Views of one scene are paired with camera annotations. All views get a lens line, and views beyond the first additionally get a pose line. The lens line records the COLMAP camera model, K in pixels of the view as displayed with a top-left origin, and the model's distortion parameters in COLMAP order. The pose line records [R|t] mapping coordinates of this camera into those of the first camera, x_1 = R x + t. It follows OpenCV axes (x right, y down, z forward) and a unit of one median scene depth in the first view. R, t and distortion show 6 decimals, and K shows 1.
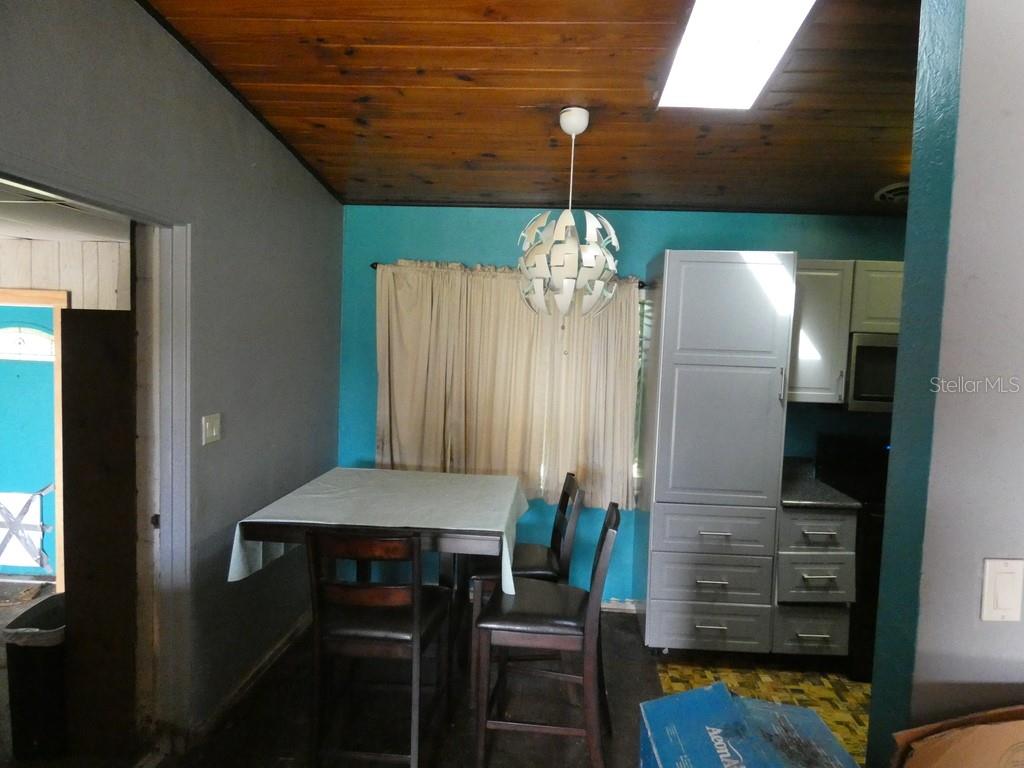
lens RADIAL K [[606.3, 0, 510.0], [0, 606.3, 382.3], [0, 0, 1]] dist [0.018155, 0.002760]
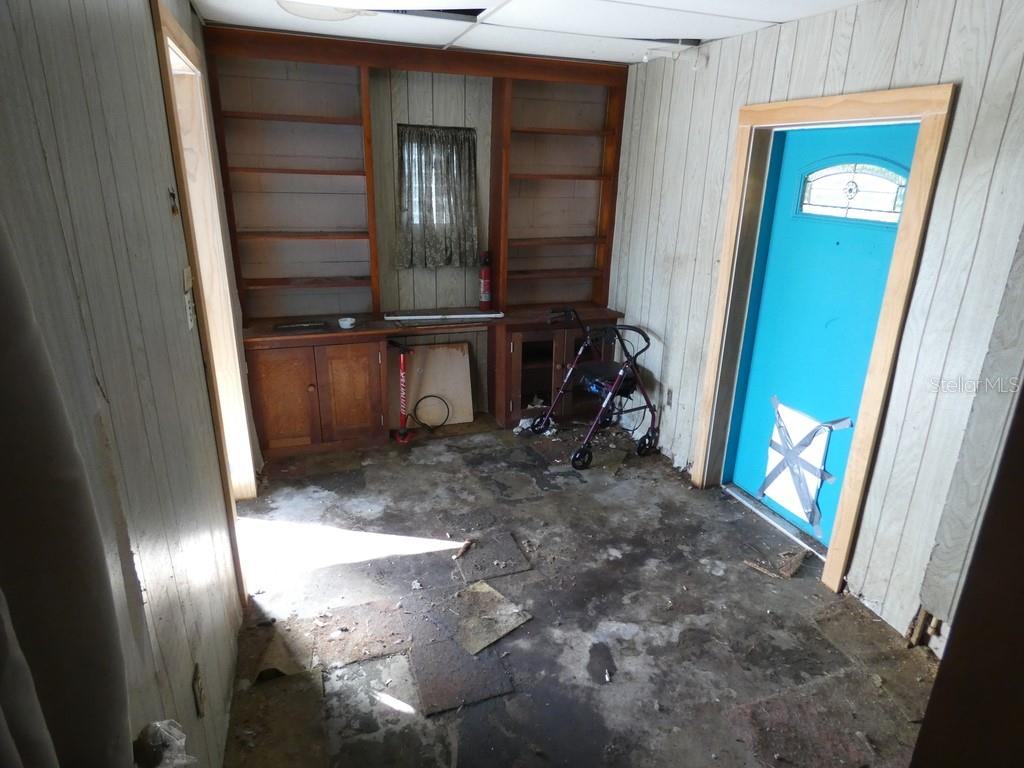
lens RADIAL K [[596.2, 0, 511.8], [0, 596.2, 378.9], [0, 0, 1]] dist [-0.005481, 0.001960]
pose [[0.408527, 0.263485, -0.873889, -0.370566], [-0.062660, 0.963265, 0.261140, -0.015745], [0.910593, -0.051925, 0.410030, 0.441266]]
